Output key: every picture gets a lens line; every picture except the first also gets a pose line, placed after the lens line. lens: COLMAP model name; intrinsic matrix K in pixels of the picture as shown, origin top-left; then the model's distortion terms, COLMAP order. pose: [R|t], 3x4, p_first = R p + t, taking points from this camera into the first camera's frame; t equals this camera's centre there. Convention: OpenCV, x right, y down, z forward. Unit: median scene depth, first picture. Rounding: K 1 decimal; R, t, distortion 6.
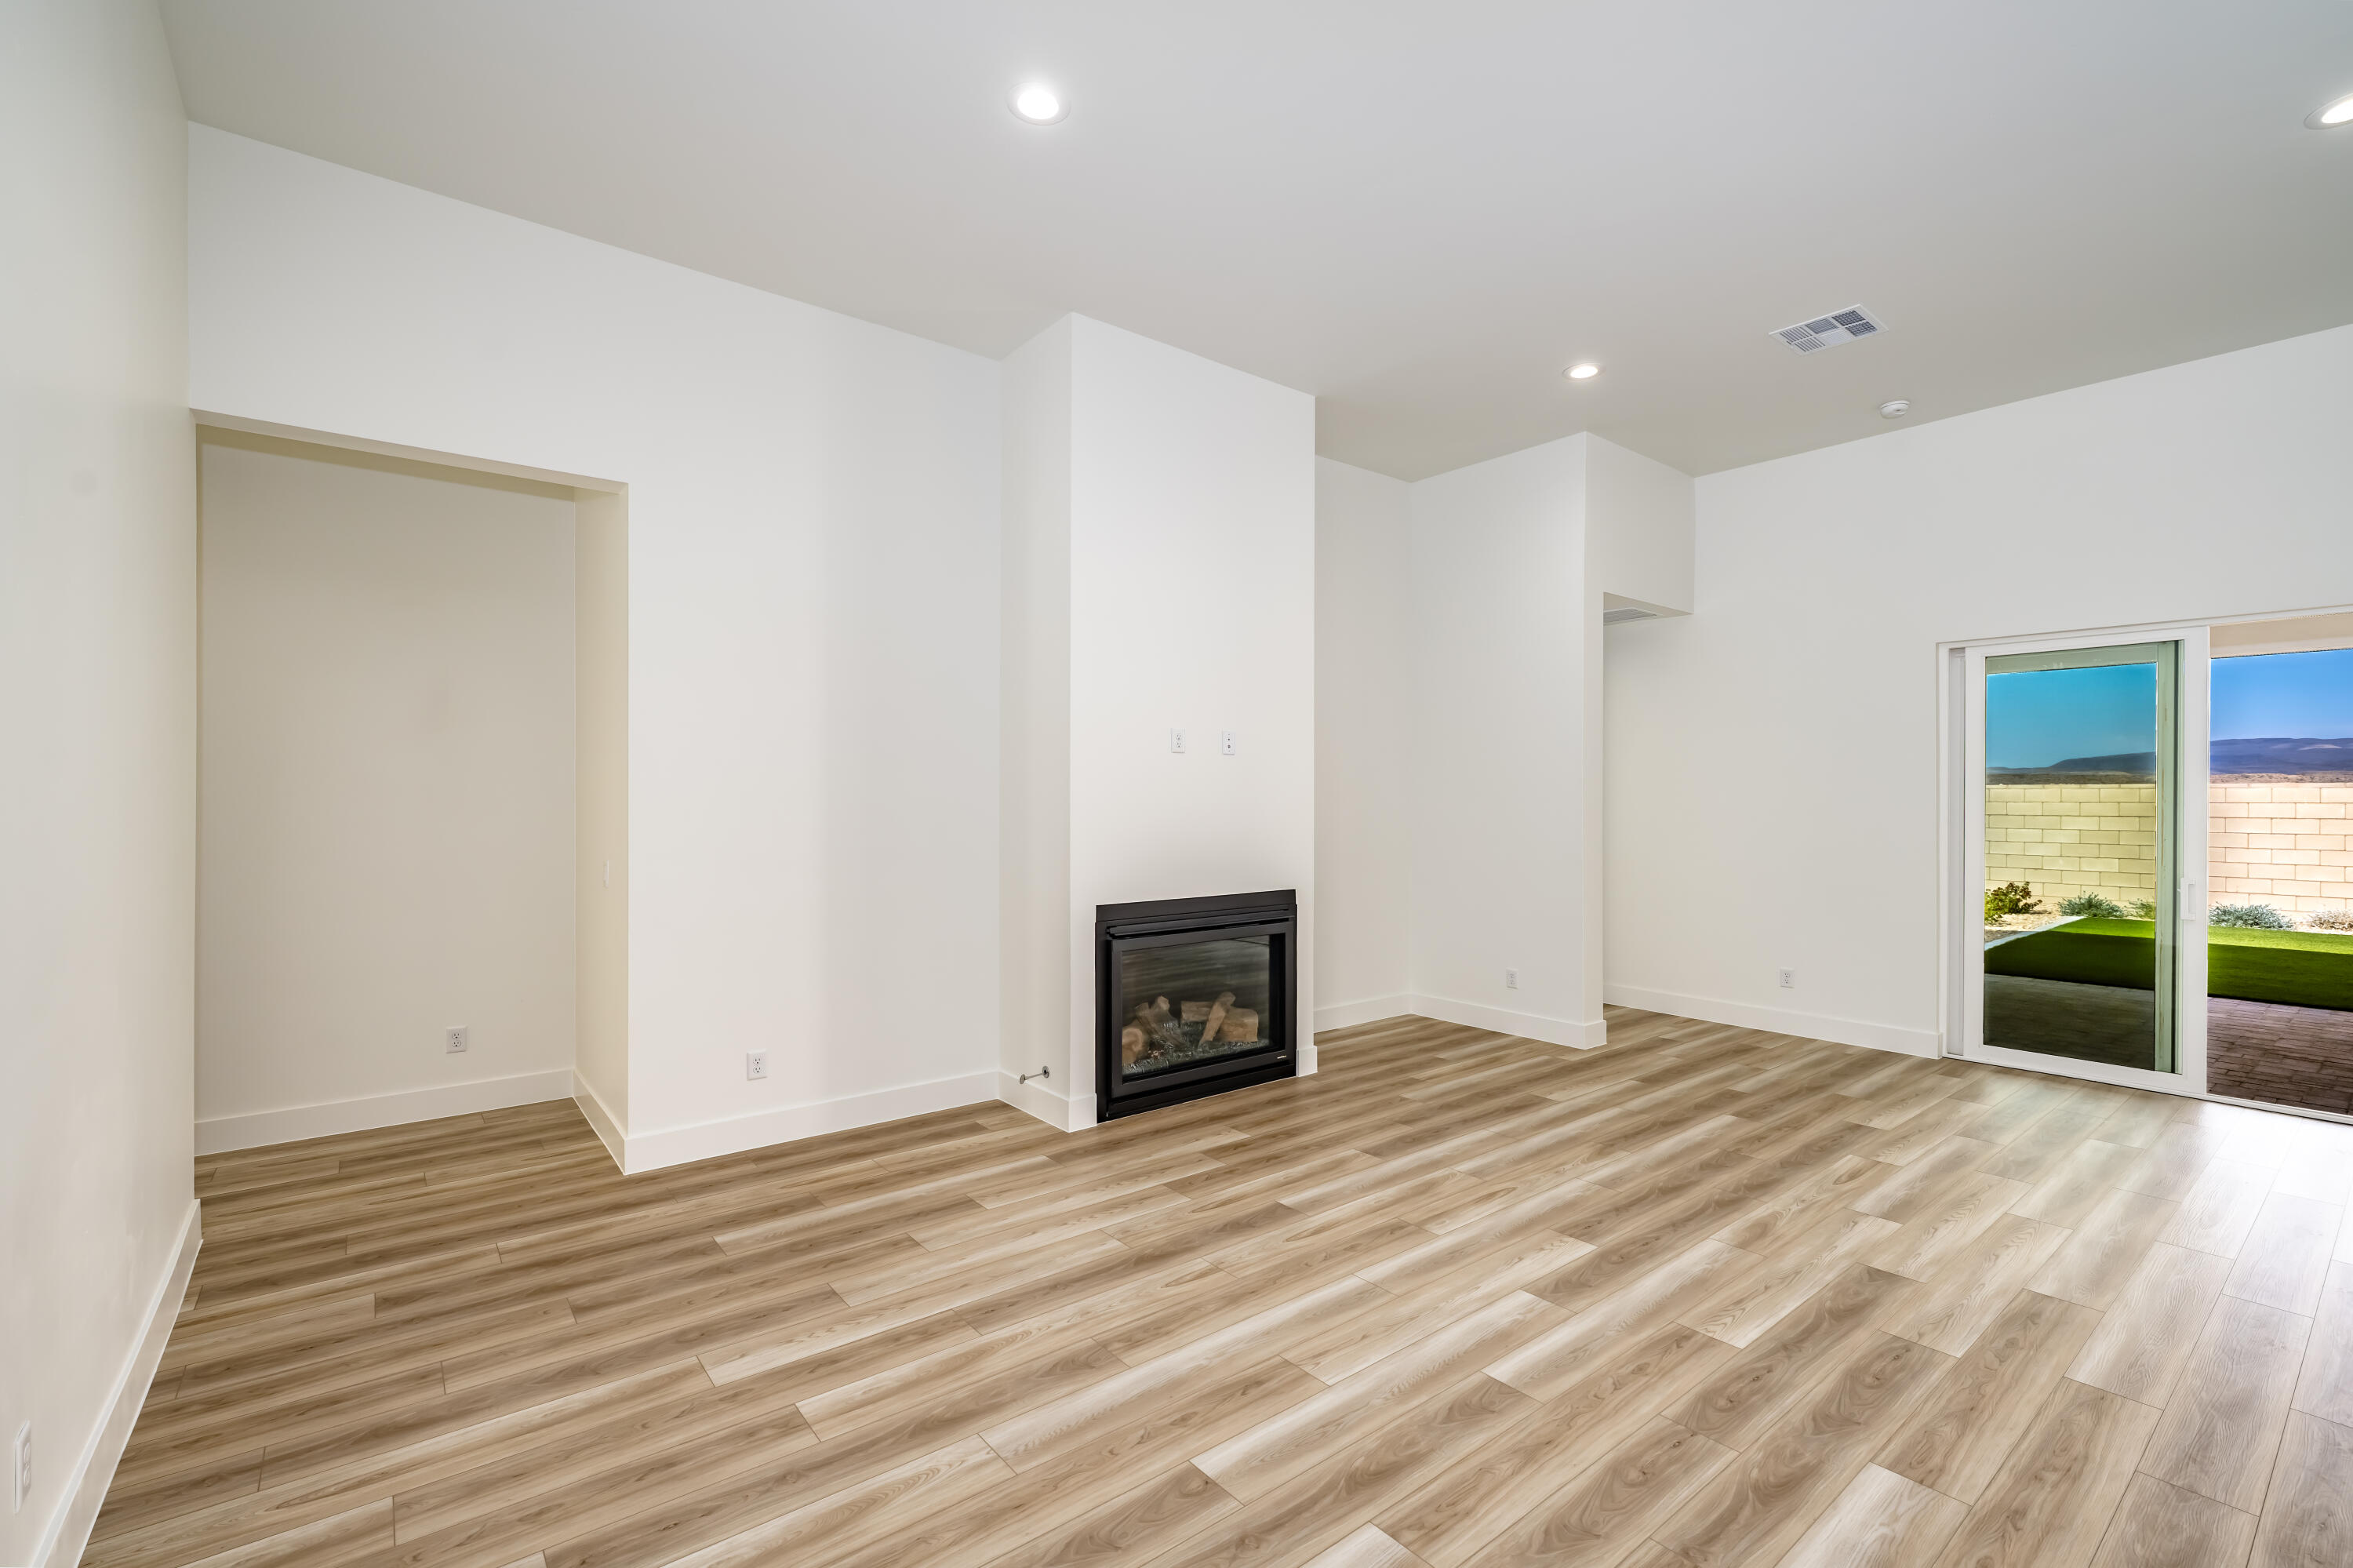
lens RADIAL K [[986.0, 0, 1108.4], [0, 986.0, 795.3], [0, 0, 1]] dist [0.000498, -0.000209]
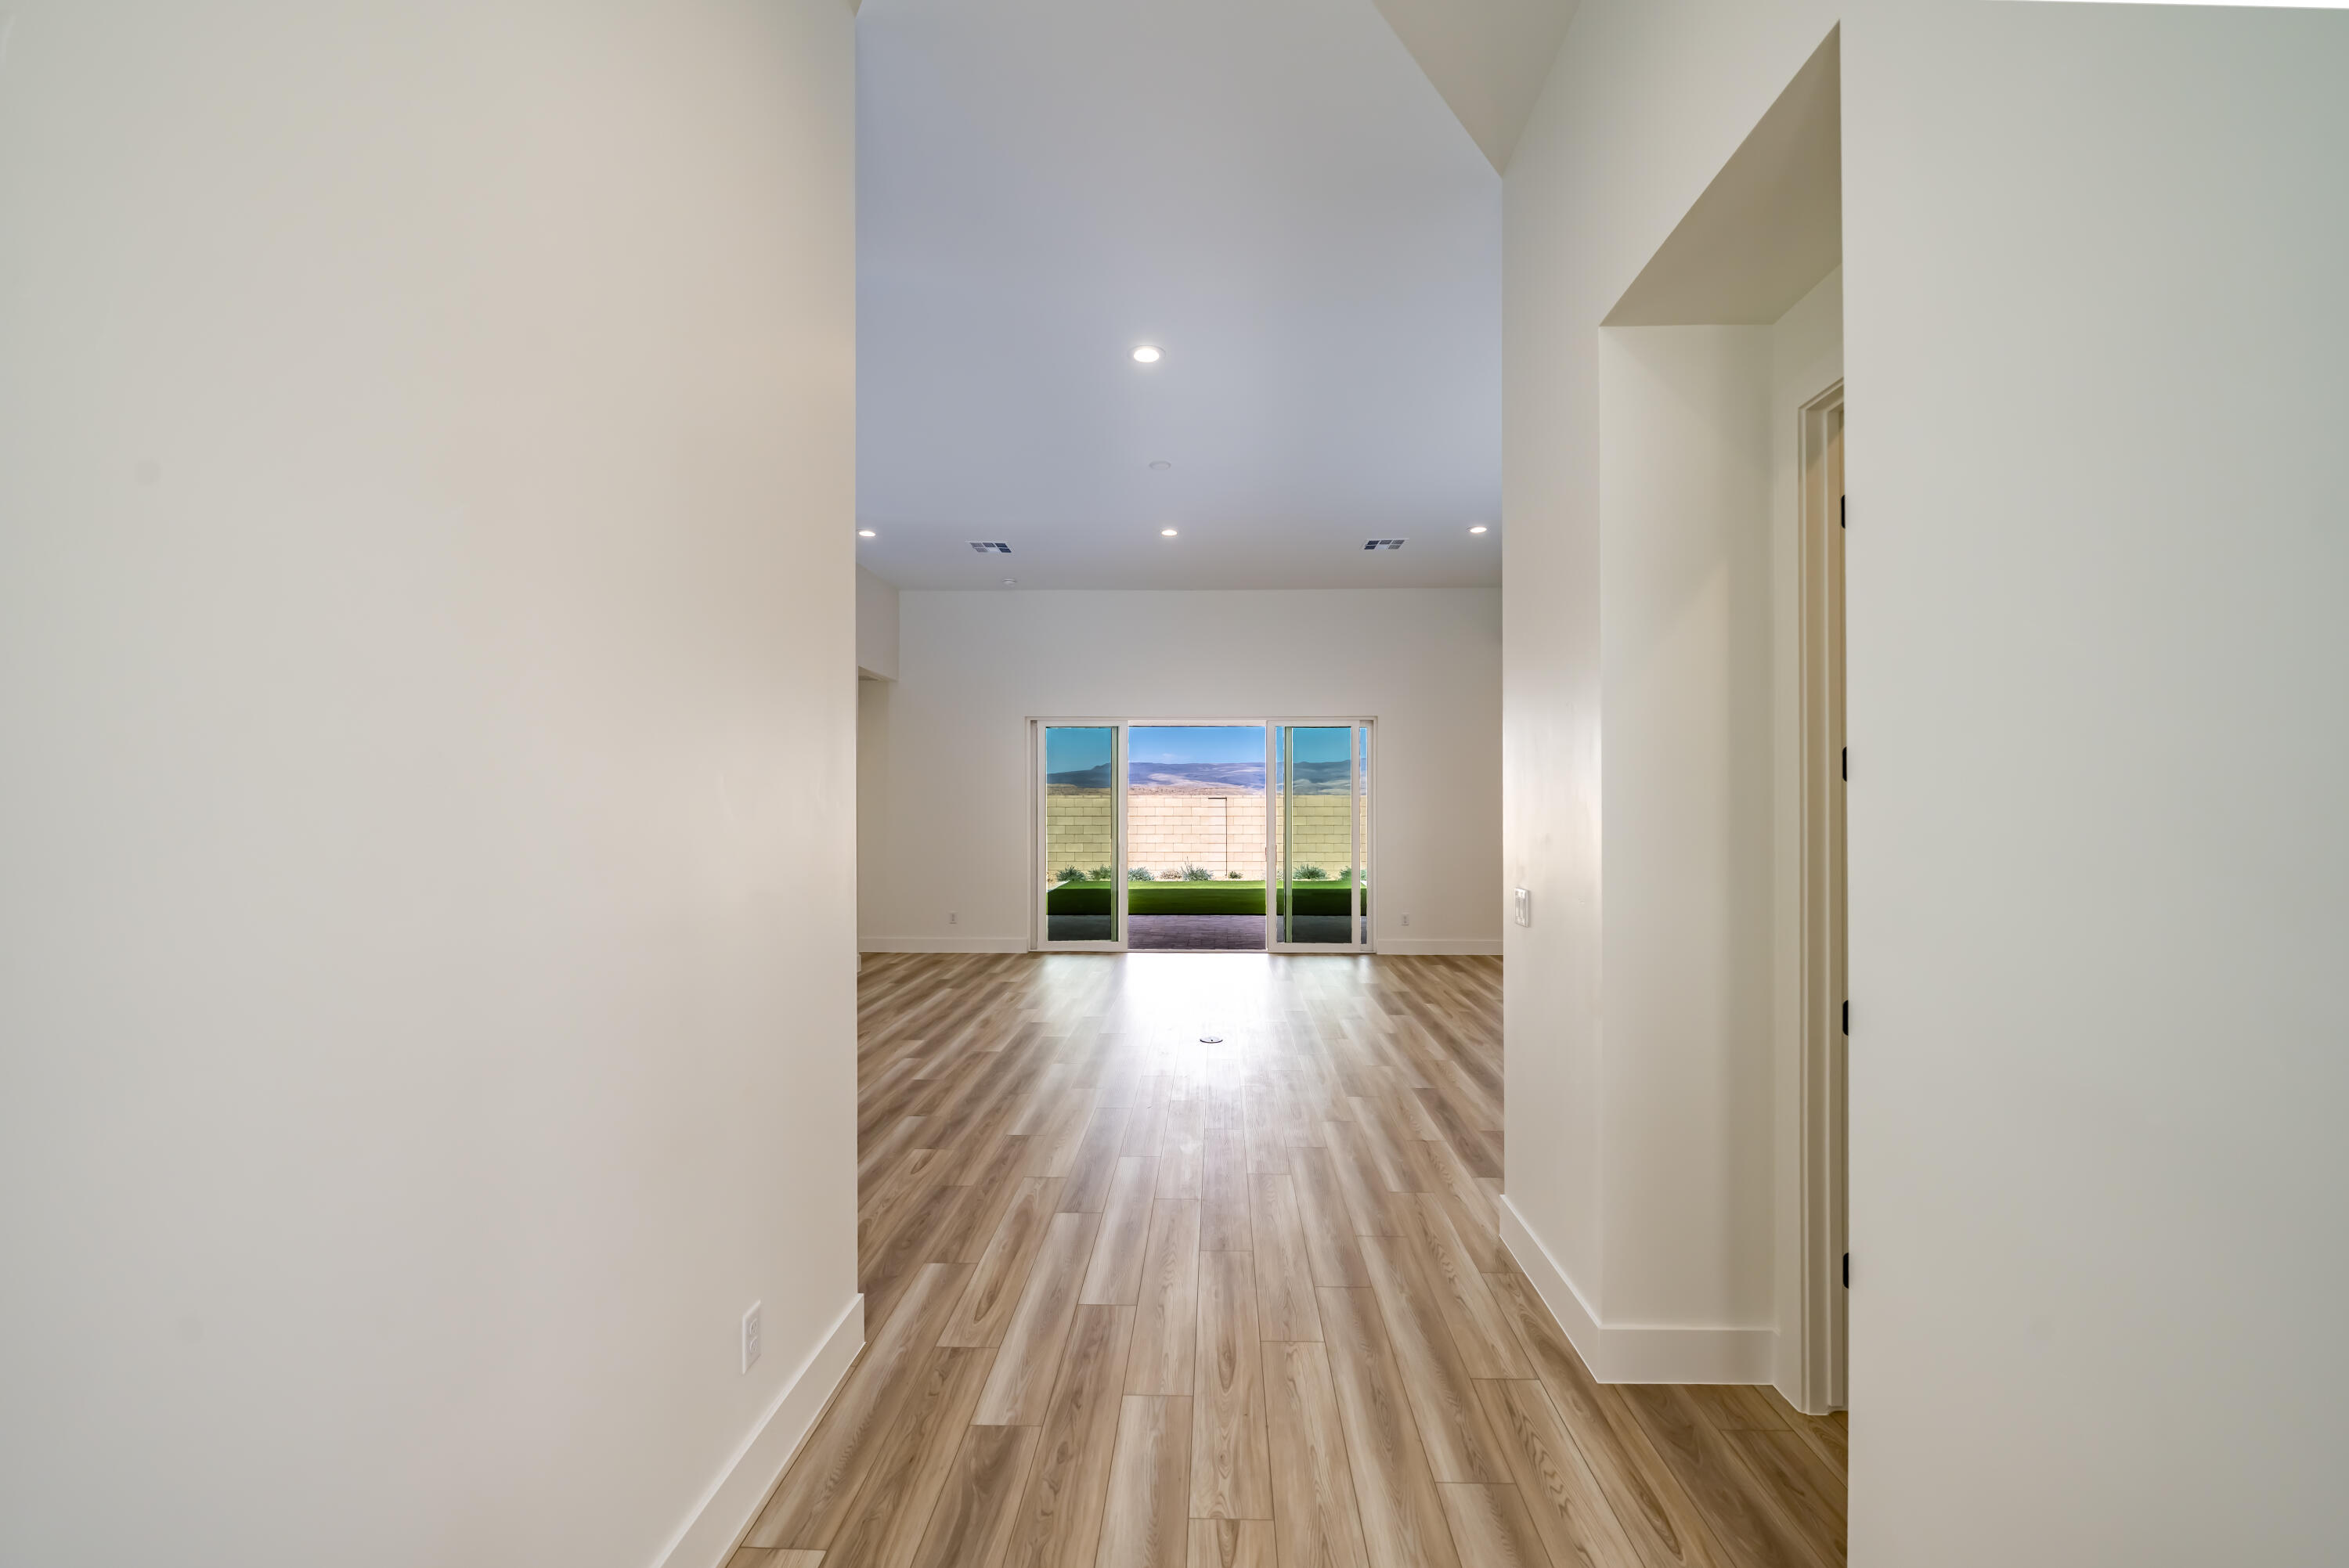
lens RADIAL K [[1035.7, 0, 1169.7], [0, 1035.7, 798.1], [0, 0, 1]] dist [-0.000326, -0.000287]
pose [[0.628528, 0.002970, 0.777781, -0.538976], [-0.000332, 0.999994, -0.003551, -0.004756], [-0.777787, 0.001973, 0.628525, -0.446055]]
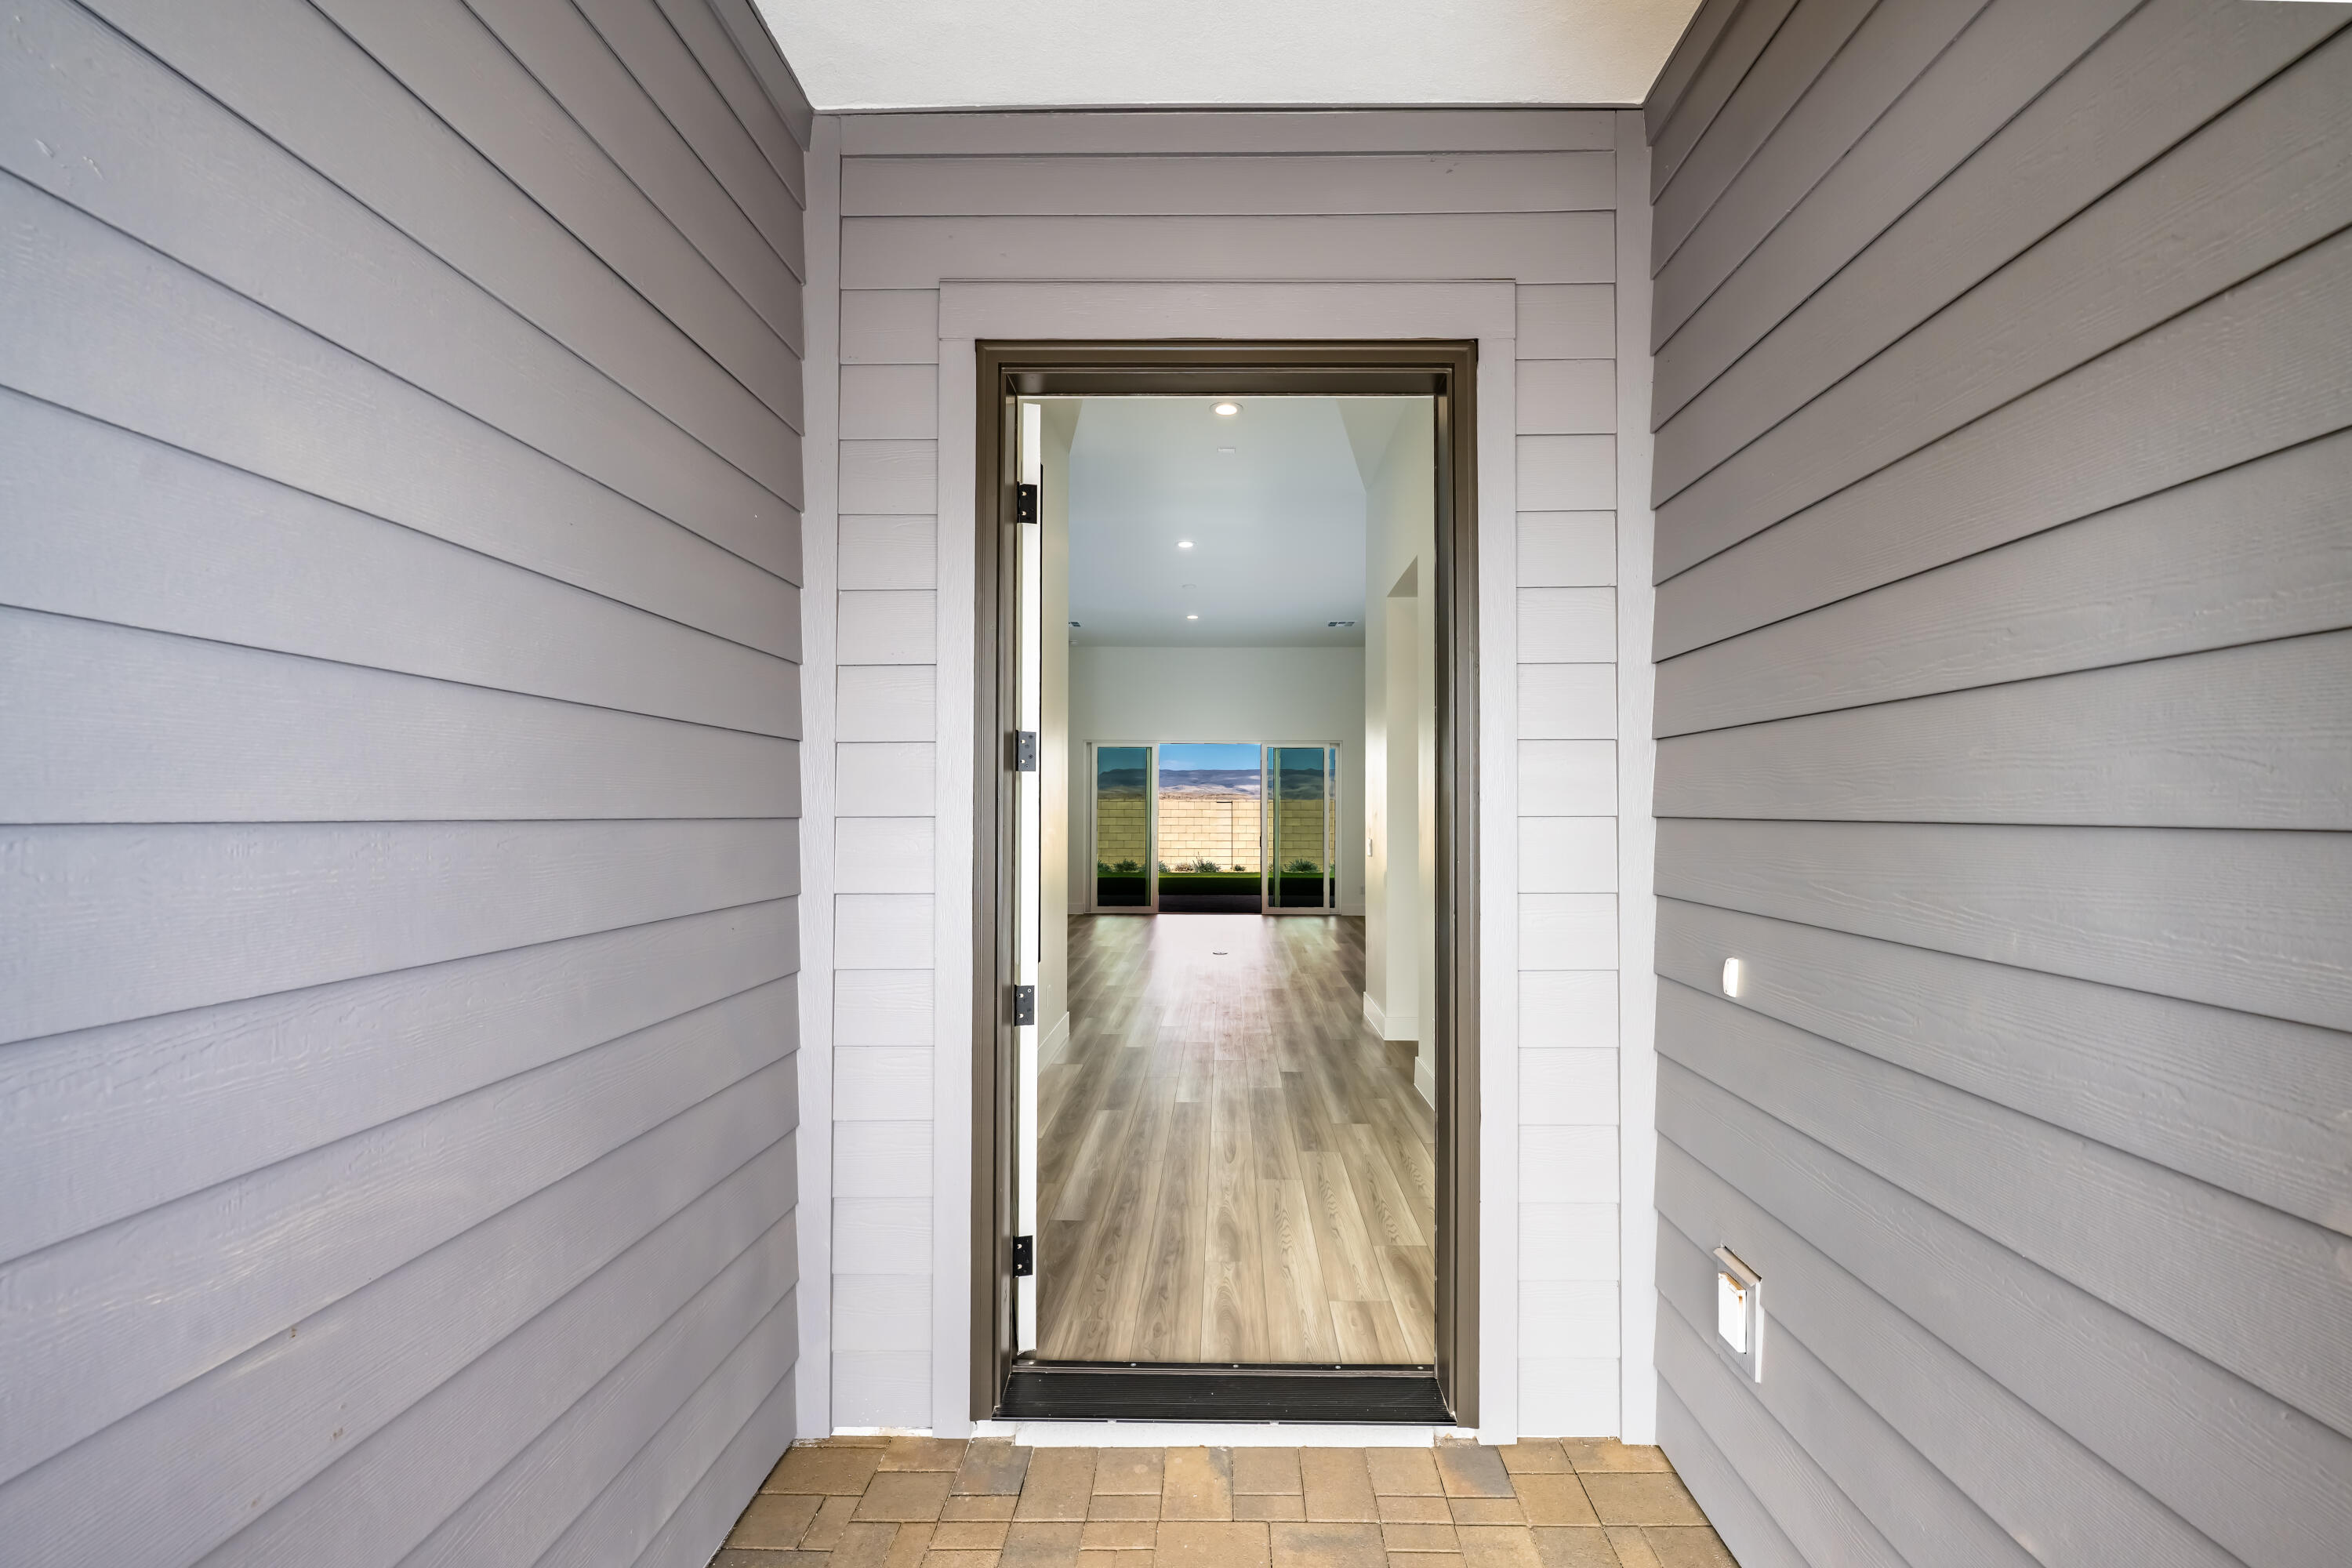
lens RADIAL K [[1015.3, 0, 1176.0], [0, 1015.3, 784.0], [0, 0, 1]] dist [-0.001279, -0.000210]
pose [[0.629245, 0.020033, 0.776949, -1.148968], [-0.003582, 0.999732, -0.022877, 0.008244], [-0.777199, 0.011612, 0.629148, -0.890303]]
